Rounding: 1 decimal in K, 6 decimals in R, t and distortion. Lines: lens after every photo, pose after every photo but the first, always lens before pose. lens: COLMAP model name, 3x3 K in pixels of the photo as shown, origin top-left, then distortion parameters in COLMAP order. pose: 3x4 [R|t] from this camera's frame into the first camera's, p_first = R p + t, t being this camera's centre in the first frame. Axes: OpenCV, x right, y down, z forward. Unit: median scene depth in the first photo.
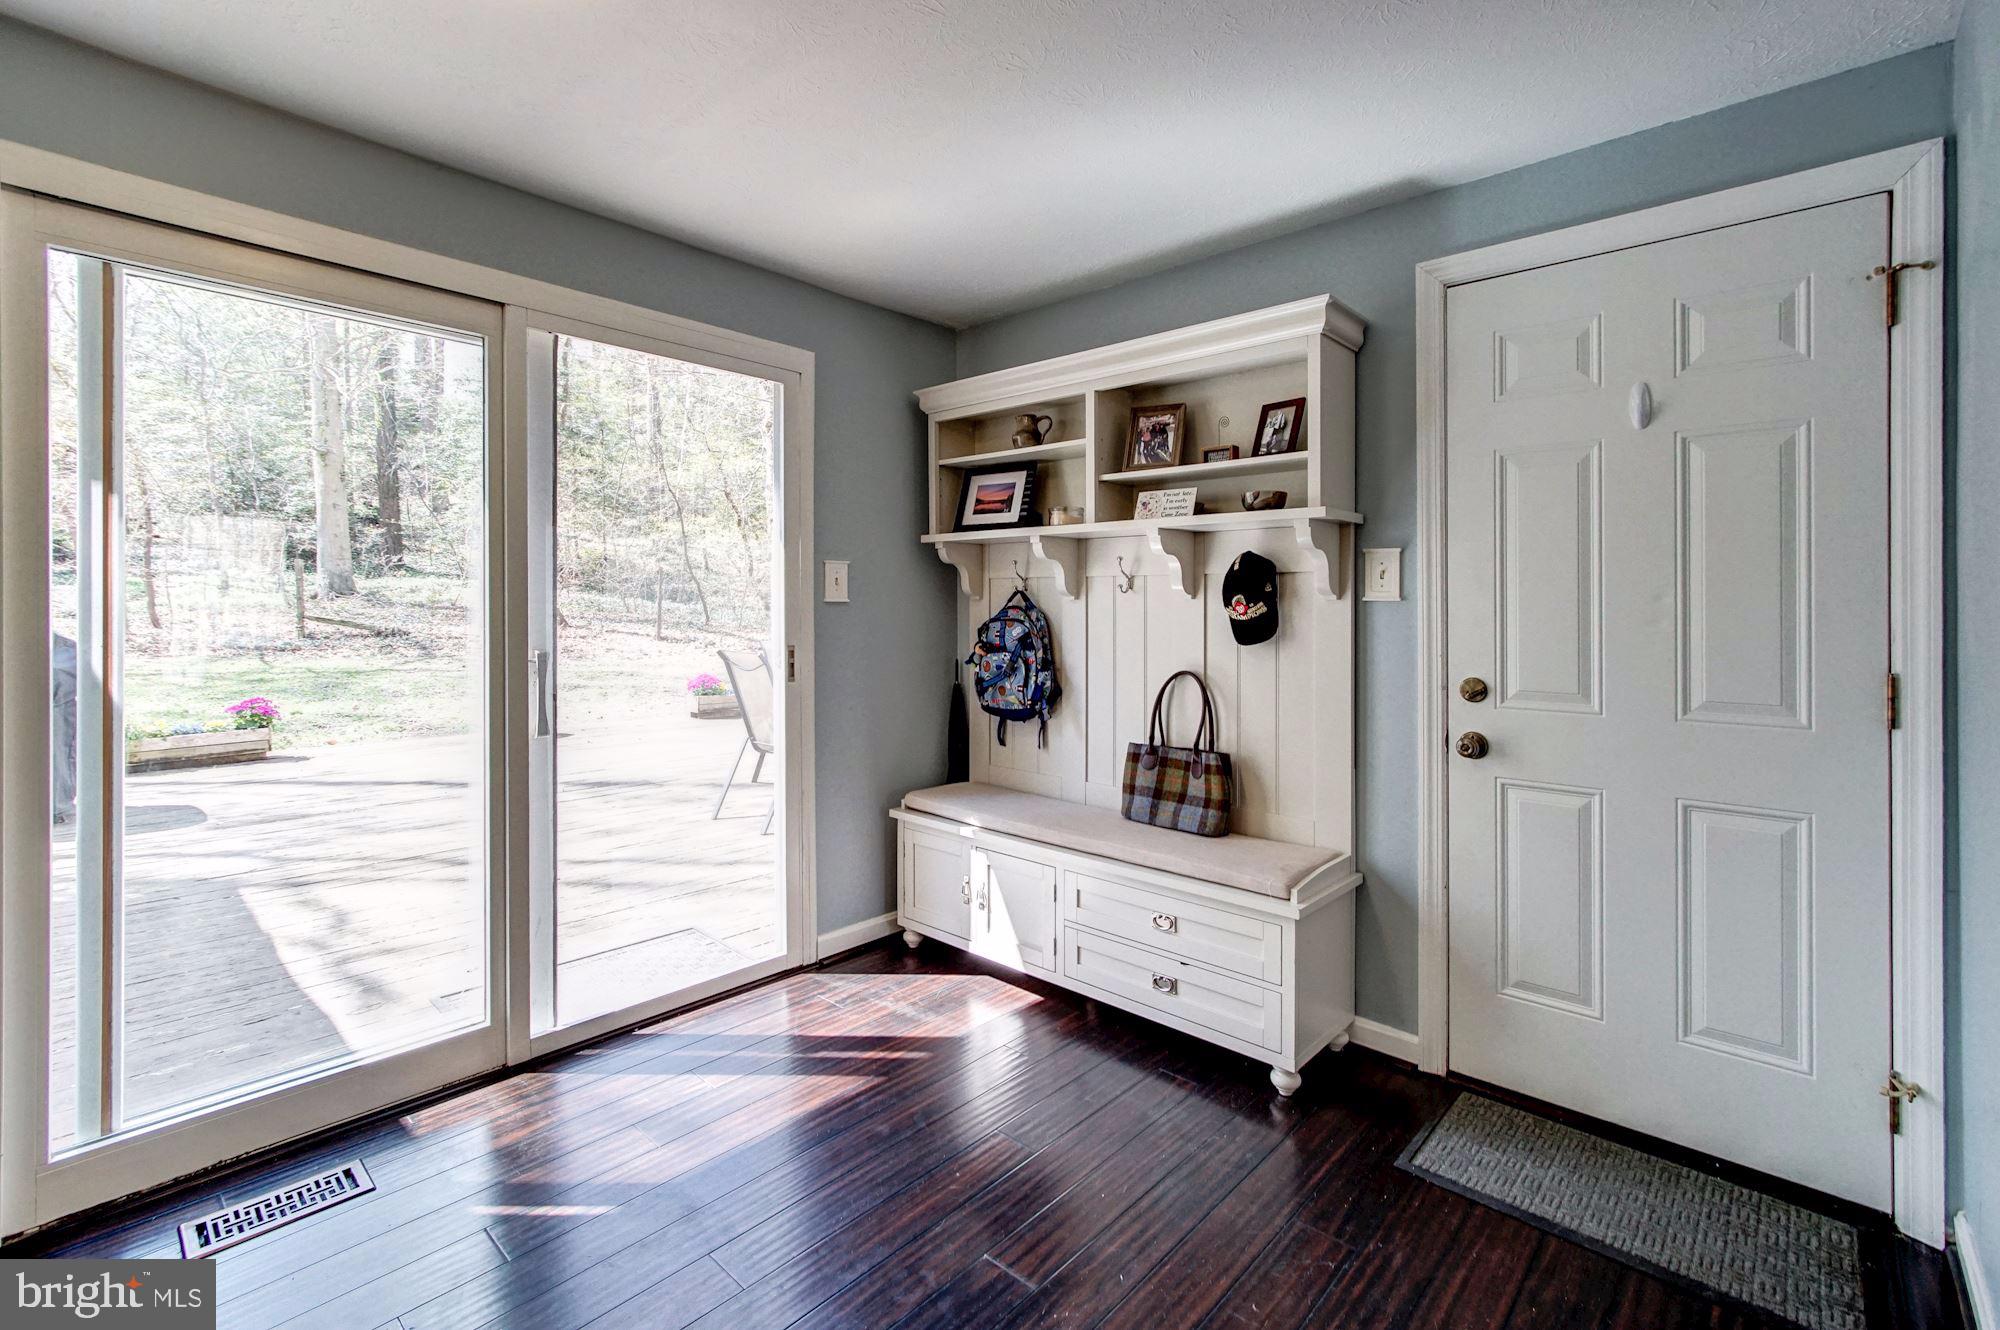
lens RADIAL K [[883.8, 0, 996.3], [0, 883.8, 593.4], [0, 0, 1]] dist [0.000650, 0.000436]
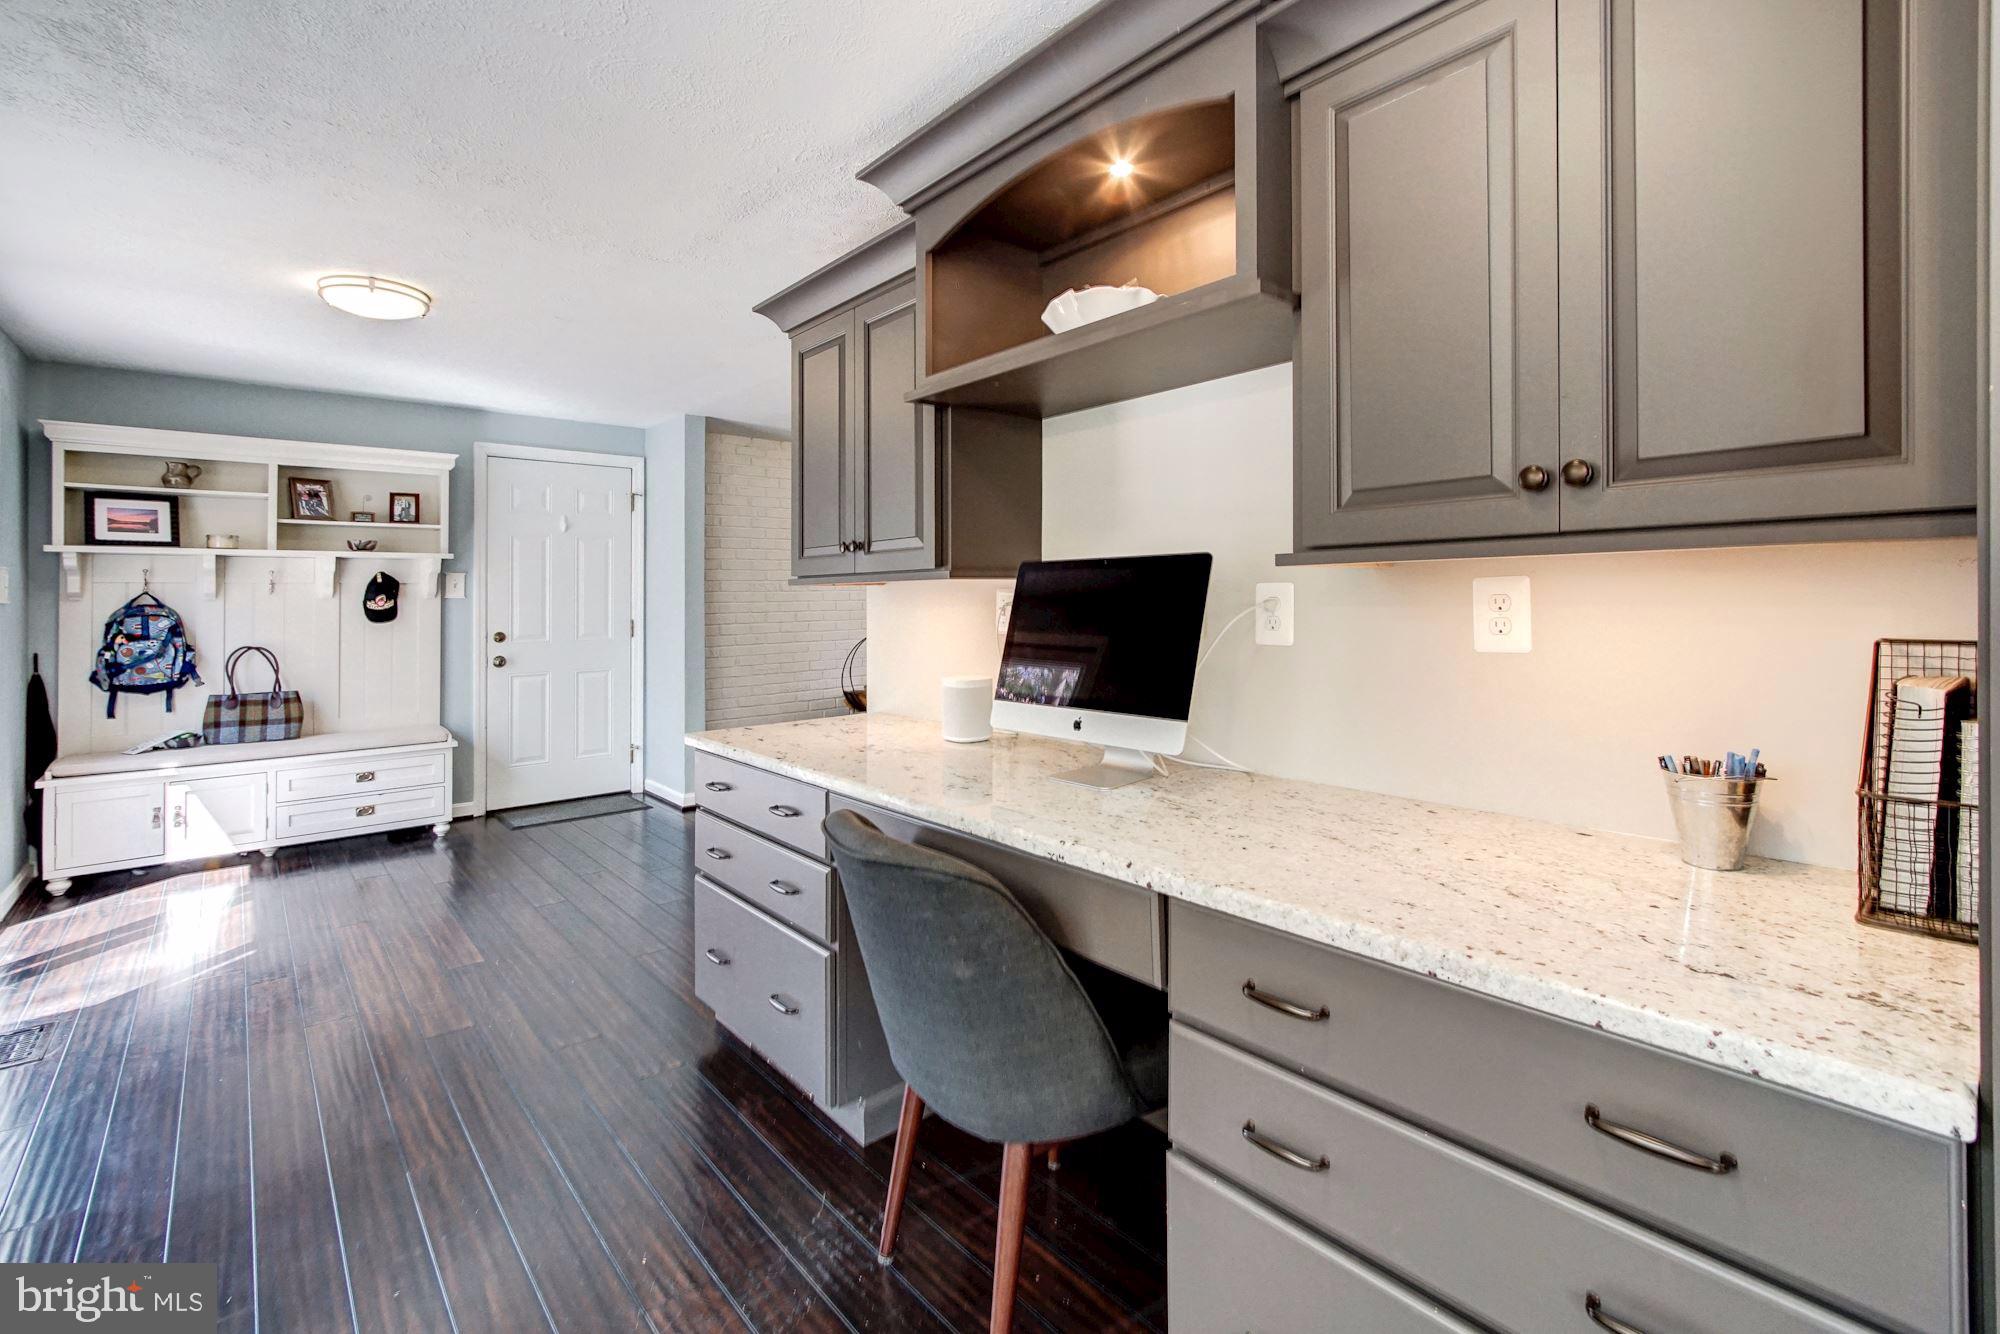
lens RADIAL K [[883.8, 0, 996.3], [0, 883.8, 595.4], [0, 0, 1]] dist [0.000650, 0.000436]
pose [[0.122750, -0.002745, 0.992434, -1.278628], [0.000131, 0.999996, 0.002750, -0.003138], [-0.992438, -0.000208, 0.122750, -0.447338]]
